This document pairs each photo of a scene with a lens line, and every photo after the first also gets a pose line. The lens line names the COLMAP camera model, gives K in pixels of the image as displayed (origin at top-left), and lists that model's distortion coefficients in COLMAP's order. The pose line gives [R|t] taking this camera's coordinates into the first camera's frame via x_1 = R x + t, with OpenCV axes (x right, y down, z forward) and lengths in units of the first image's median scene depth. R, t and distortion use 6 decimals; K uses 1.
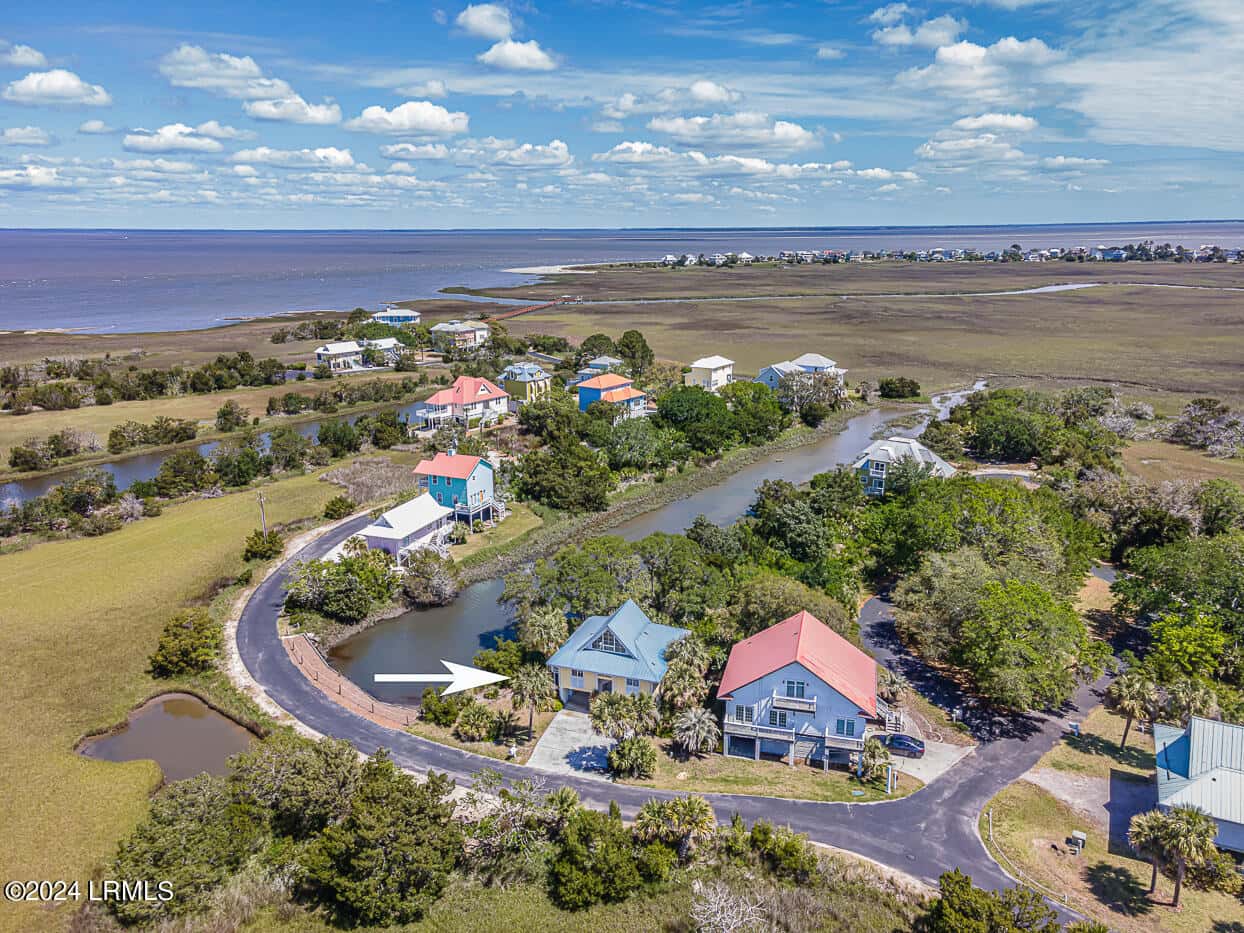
lens RADIAL K [[905.0, 0, 618.8], [0, 905.0, 444.8], [0, 0, 1]] dist [0.041746, 0.001801]
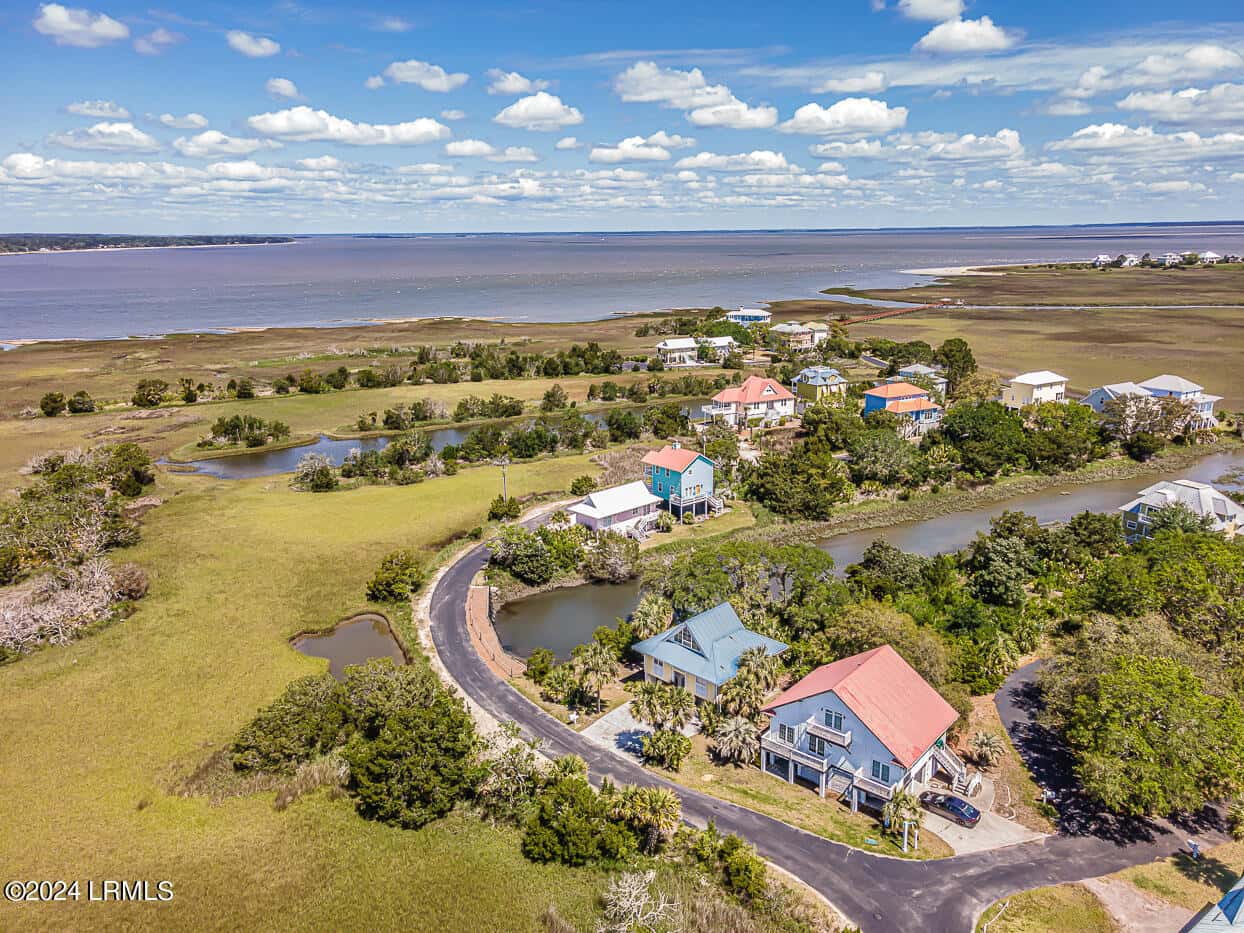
lens RADIAL K [[905.0, 0, 623.3], [0, 905.0, 468.1], [0, 0, 1]] dist [0.041746, 0.001801]
pose [[0.899413, 0.107560, -0.423658, 0.159869], [-0.097212, 0.994199, 0.046034, -0.006201], [0.426152, -0.000219, 0.904652, 0.021028]]
